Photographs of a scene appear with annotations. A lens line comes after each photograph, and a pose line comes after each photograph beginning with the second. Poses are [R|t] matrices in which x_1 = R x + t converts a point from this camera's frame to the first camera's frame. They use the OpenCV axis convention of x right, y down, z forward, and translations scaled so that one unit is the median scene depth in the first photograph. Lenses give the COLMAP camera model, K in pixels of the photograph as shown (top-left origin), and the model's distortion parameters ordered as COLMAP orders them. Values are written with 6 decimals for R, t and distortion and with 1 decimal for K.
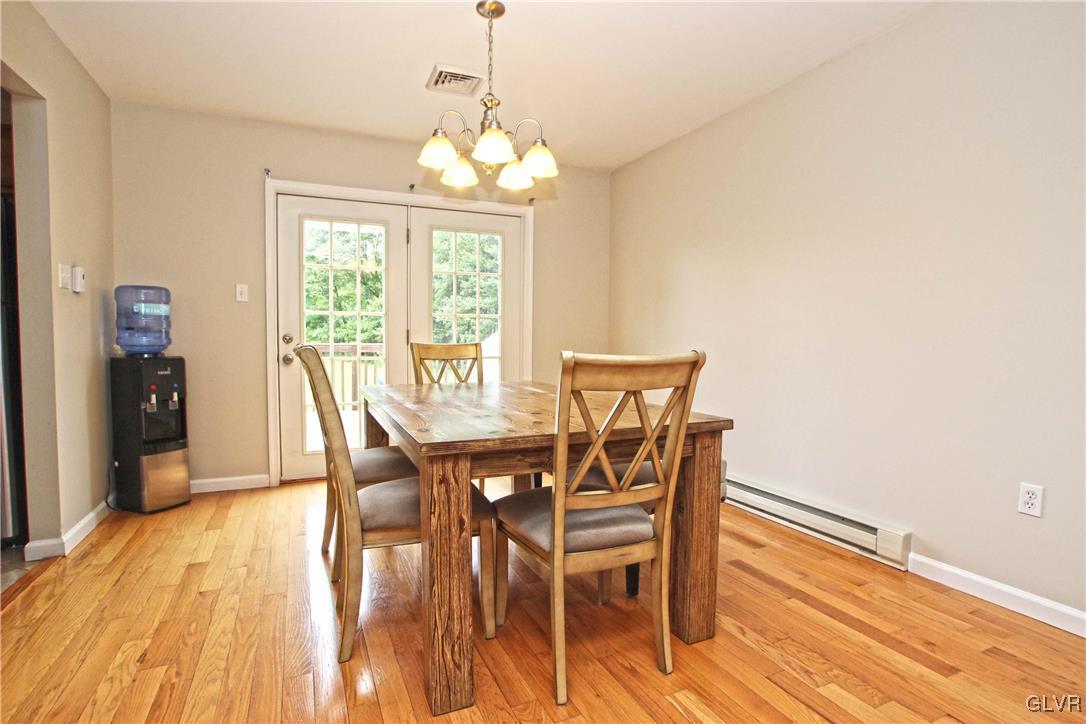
lens RADIAL K [[541.8, 0, 550.2], [0, 541.8, 361.8], [0, 0, 1]] dist [-0.062393, 0.033378]
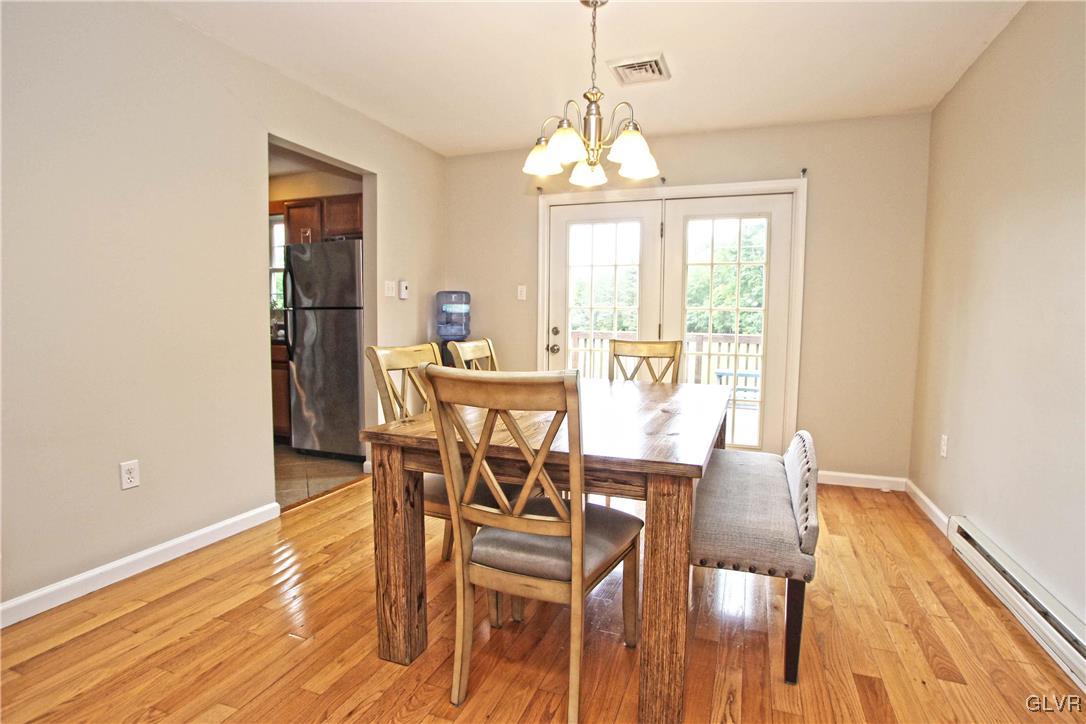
lens RADIAL K [[541.8, 0, 550.2], [0, 541.8, 361.8], [0, 0, 1]] dist [-0.062393, 0.033378]
pose [[0.711816, 0.058656, -0.699913, 0.577948], [-0.040630, 0.998277, 0.042340, -0.046434], [0.701190, -0.001701, 0.712972, 0.276491]]
